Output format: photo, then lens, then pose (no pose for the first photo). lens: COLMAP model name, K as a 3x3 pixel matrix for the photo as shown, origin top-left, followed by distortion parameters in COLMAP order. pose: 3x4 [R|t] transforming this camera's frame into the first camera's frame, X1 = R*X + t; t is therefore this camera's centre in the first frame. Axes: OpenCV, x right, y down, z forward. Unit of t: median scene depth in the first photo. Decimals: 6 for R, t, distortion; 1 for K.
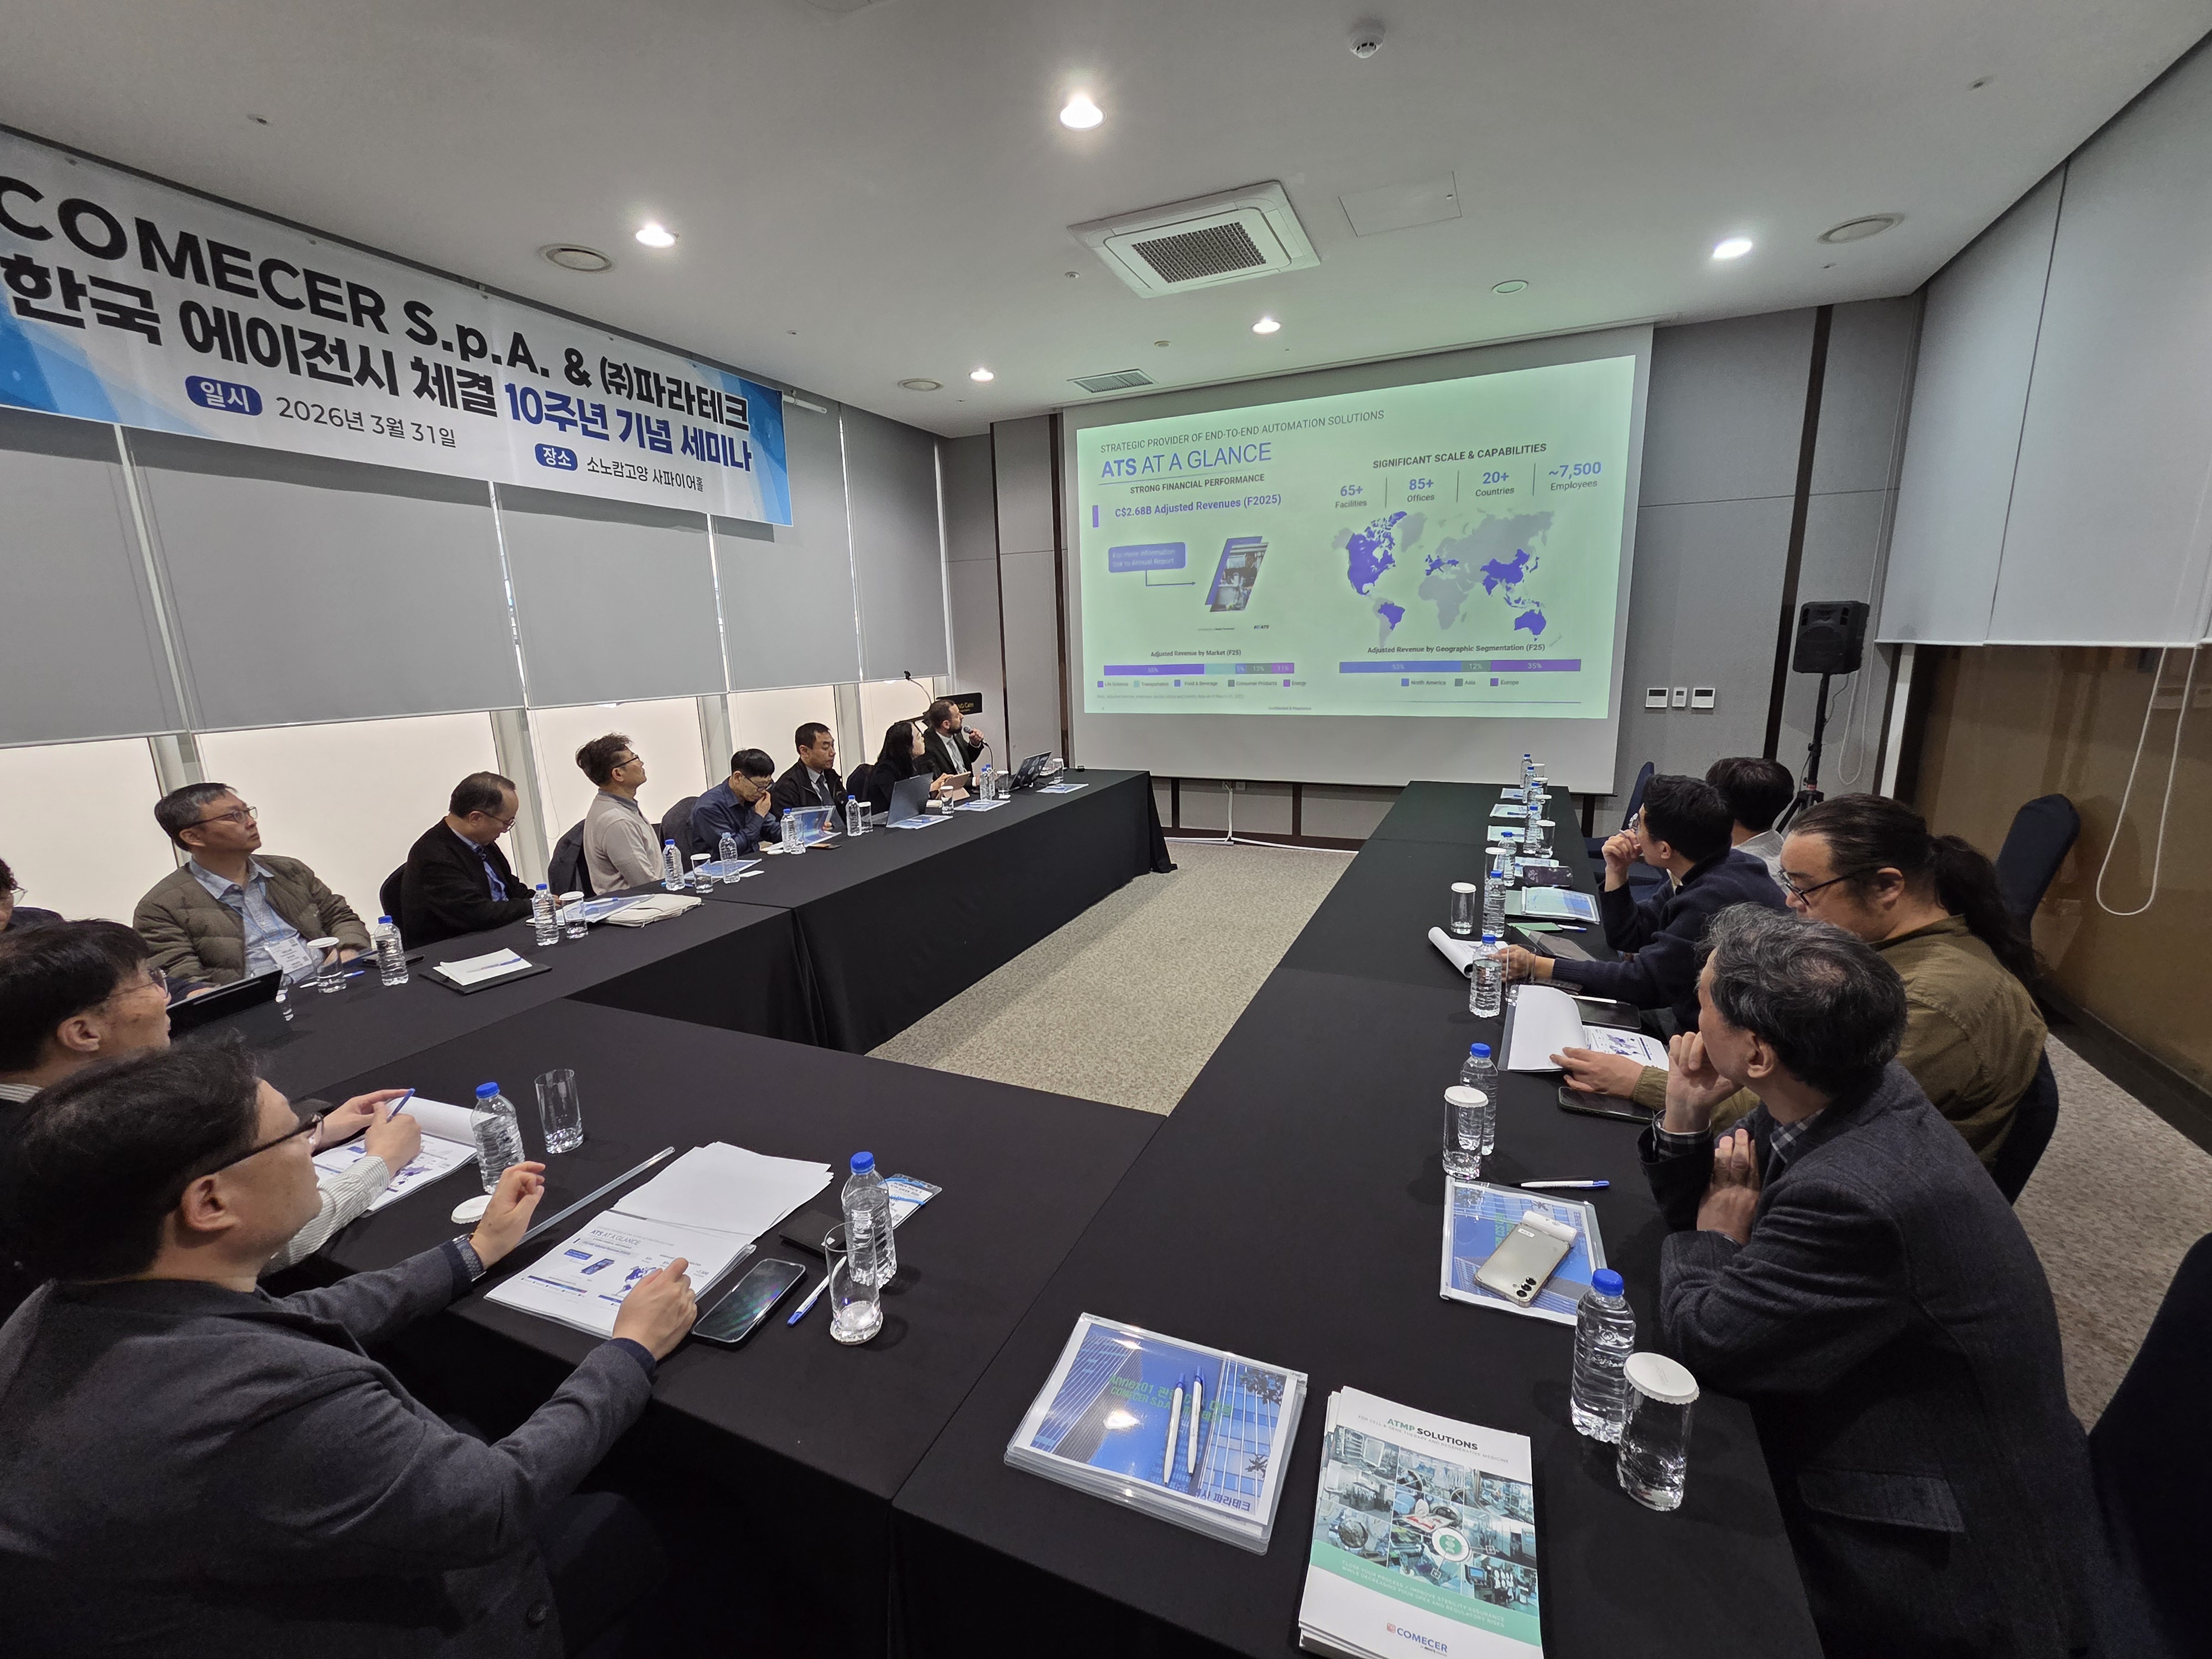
lens RADIAL K [[905.3, 0, 1104.0], [0, 905.3, 833.2], [0, 0, 1]] dist [-0.012222, 0.000486]
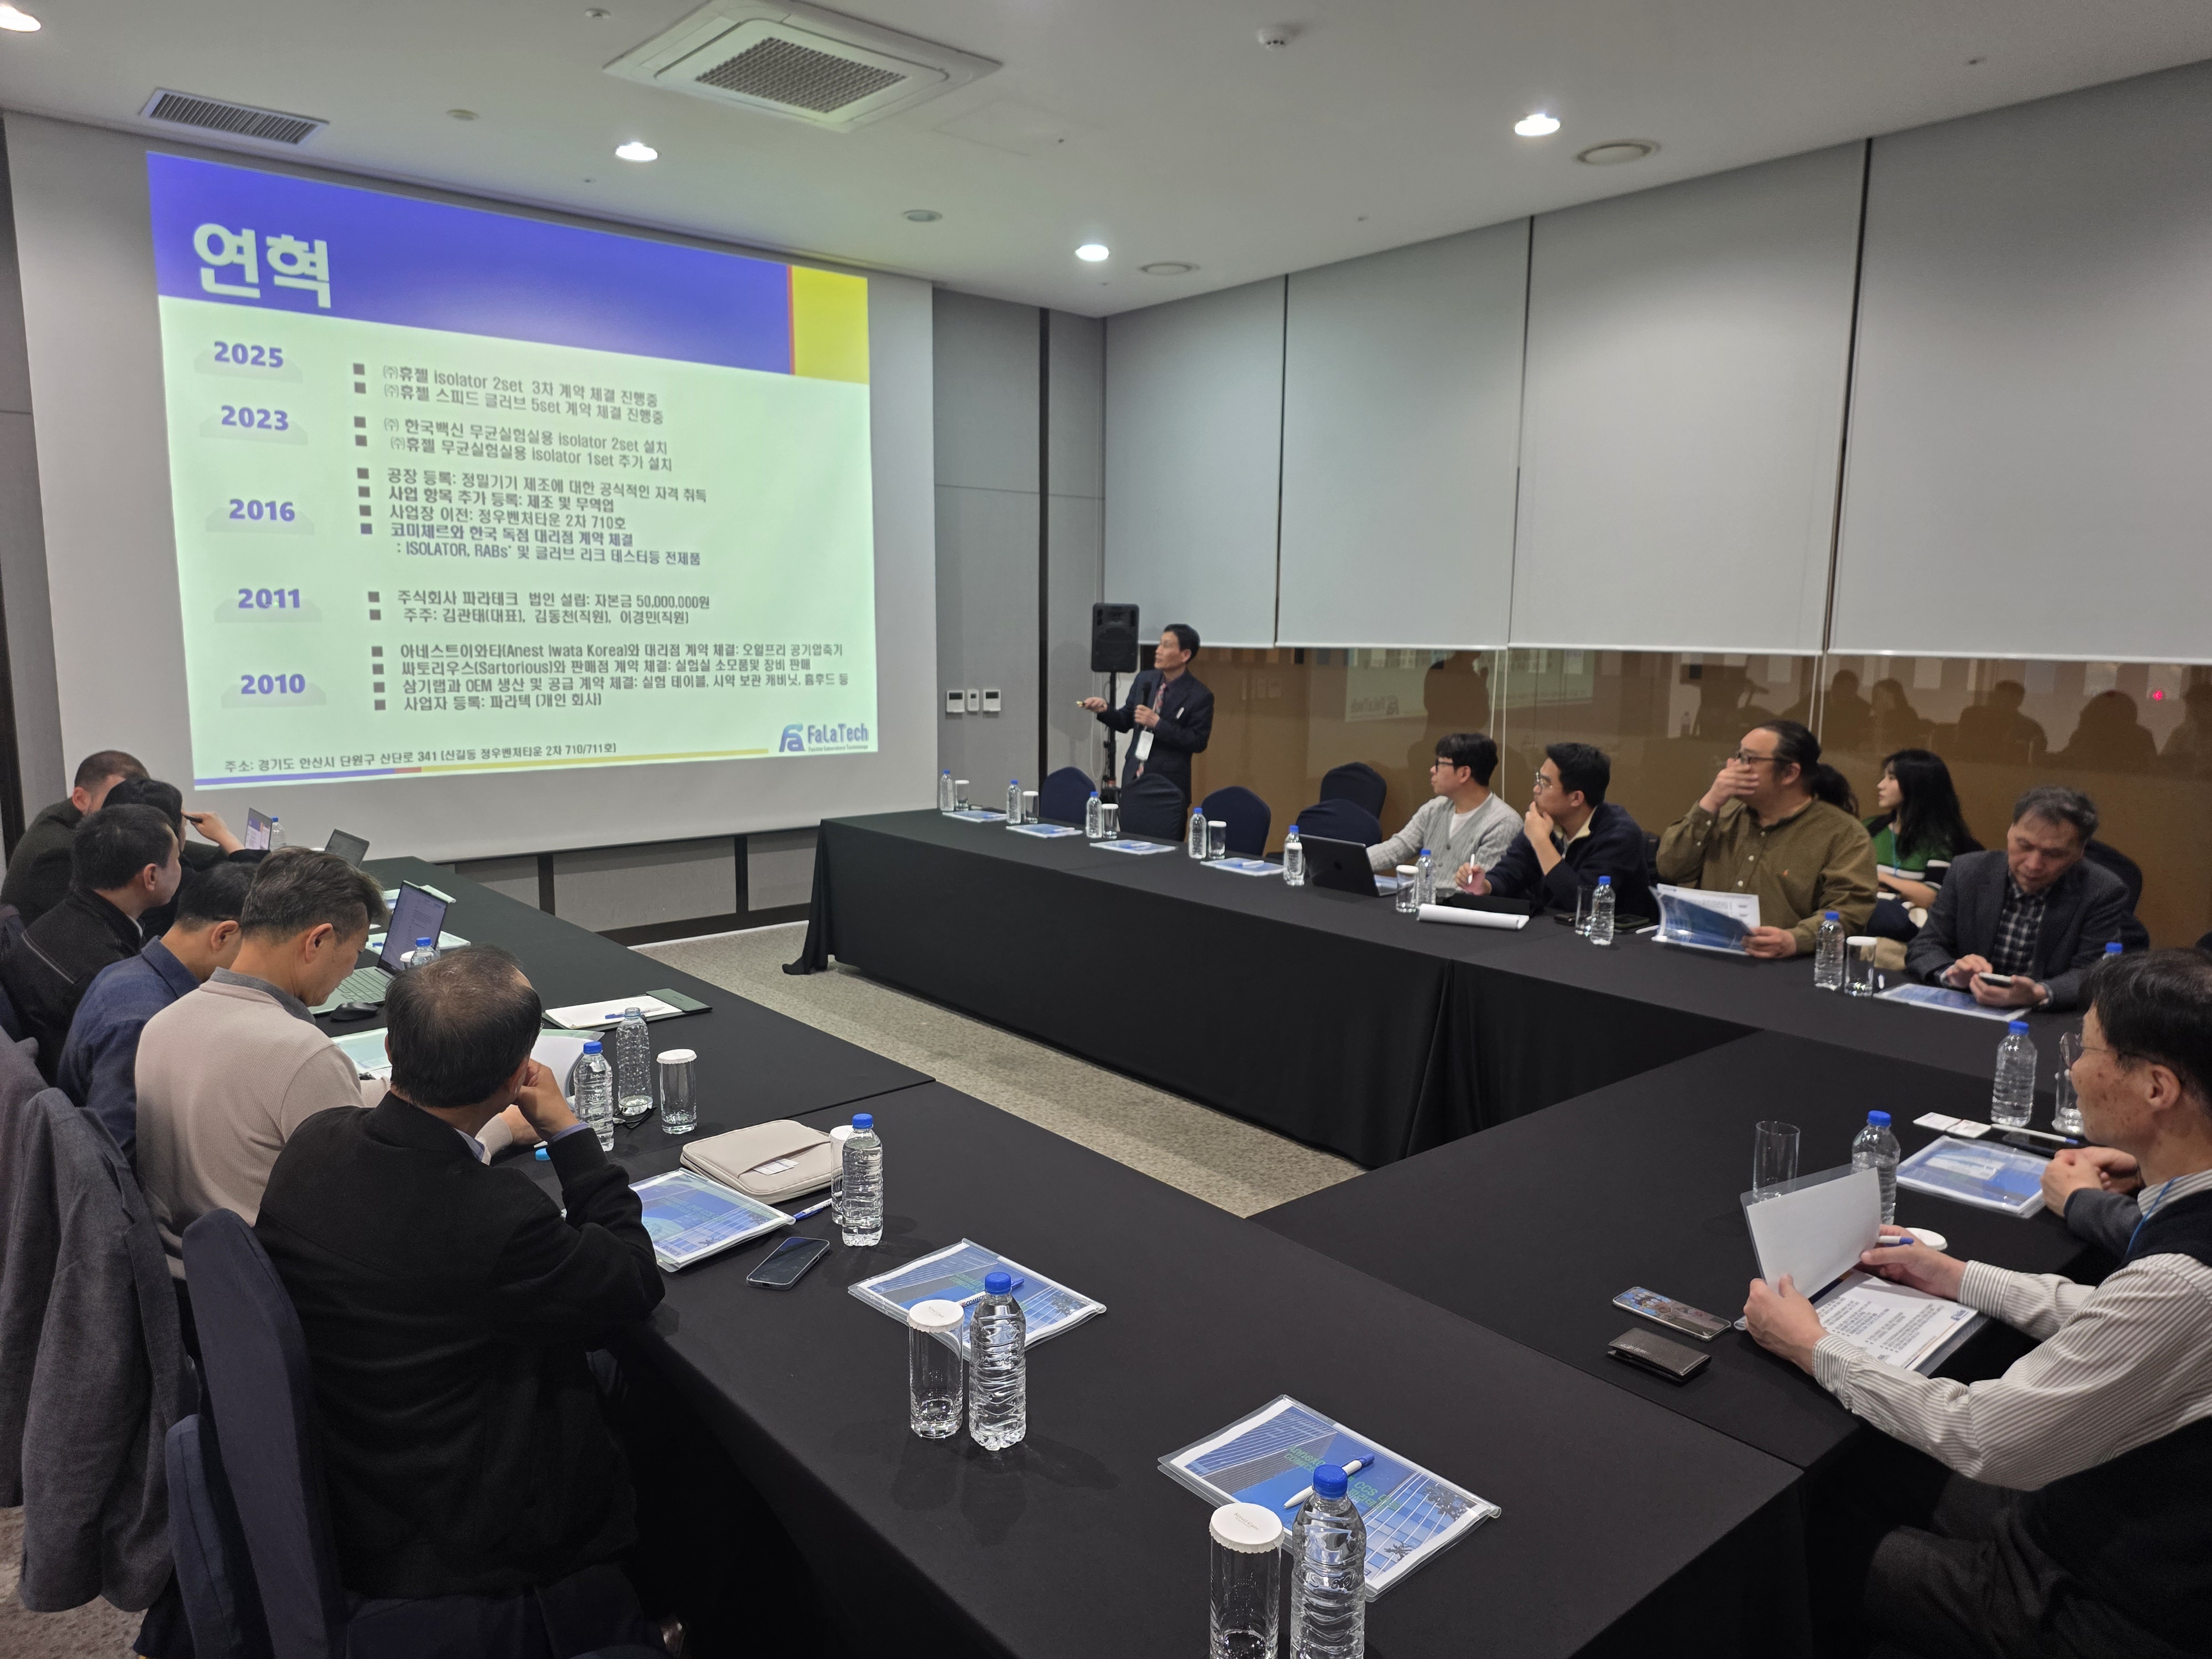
lens RADIAL K [[1469.2, 0, 1106.0], [0, 1469.2, 829.5], [0, 0, 1]] dist [0.004419, -0.008656]
pose [[0.436877, -0.093012, 0.894699, -0.809119], [0.159608, 0.986873, 0.024658, -0.052950], [-0.885248, 0.132028, 0.445988, 0.334268]]
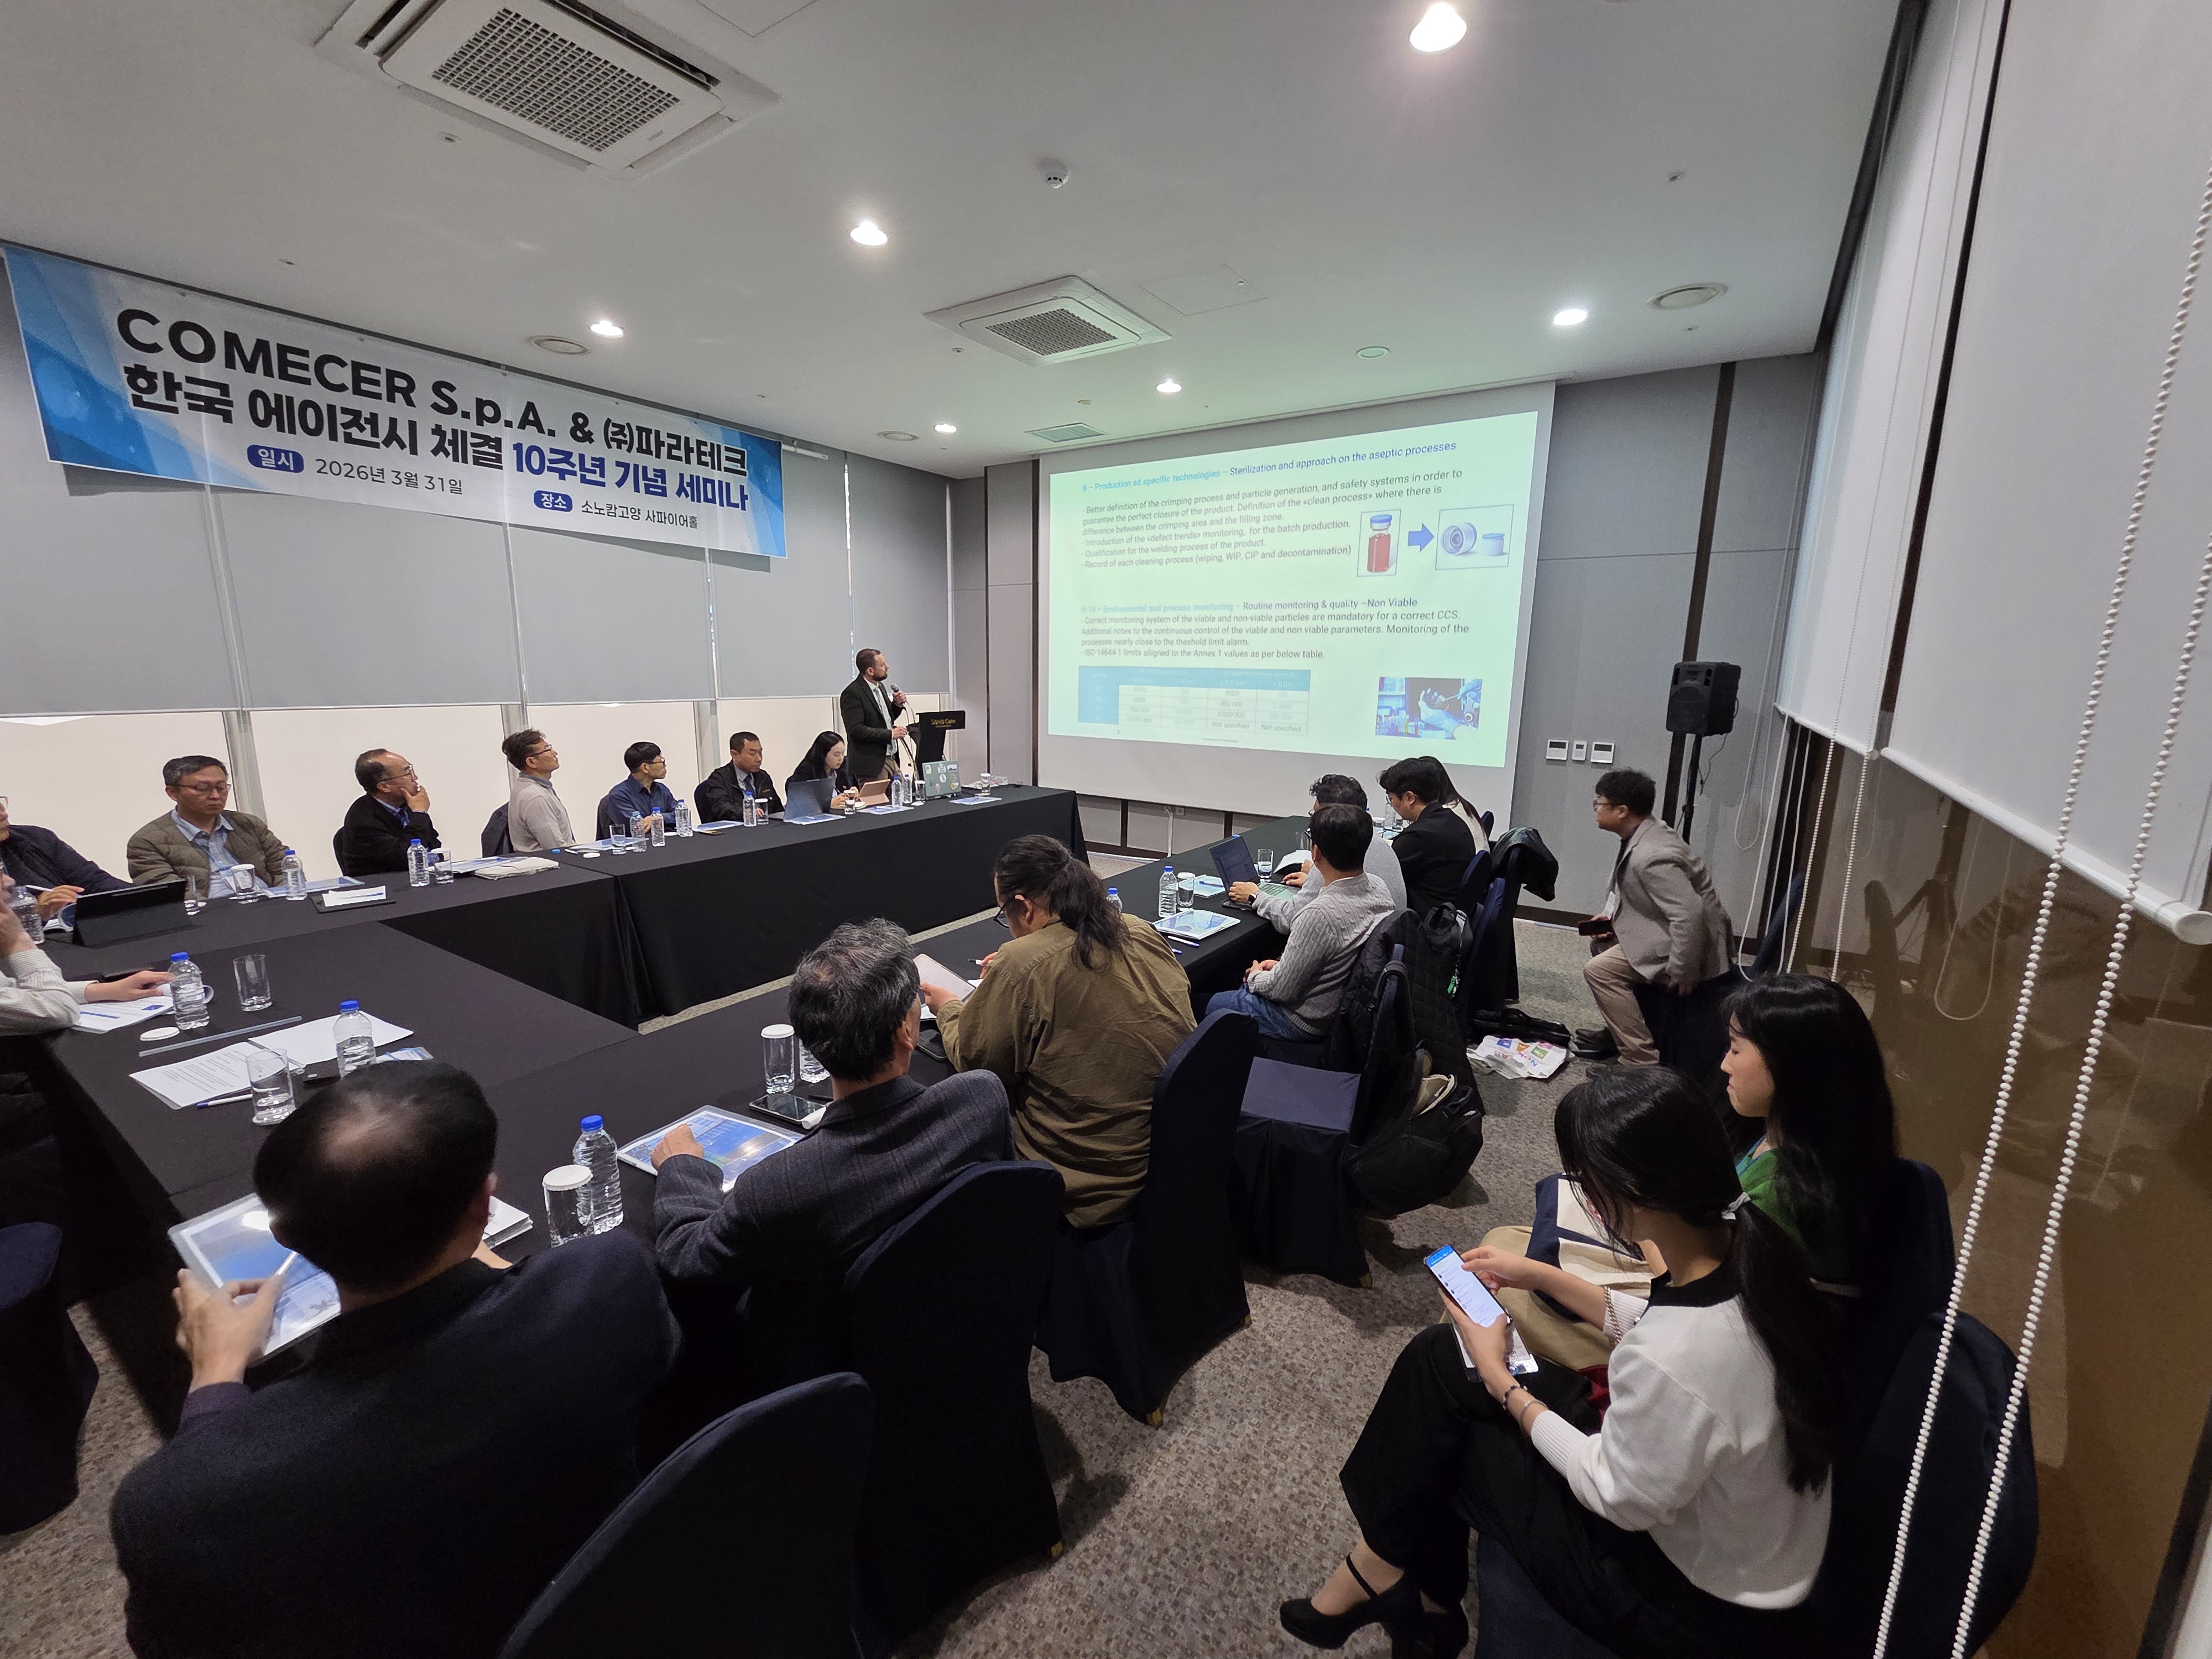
lens RADIAL K [[904.3, 0, 1103.1], [0, 904.3, 832.7], [0, 0, 1]] dist [0.000010, -0.006635]
pose [[0.983936, 0.073497, -0.162690, 0.383478], [-0.077516, 0.996820, -0.018486, -0.001972], [0.160814, 0.030800, 0.986504, -0.086758]]
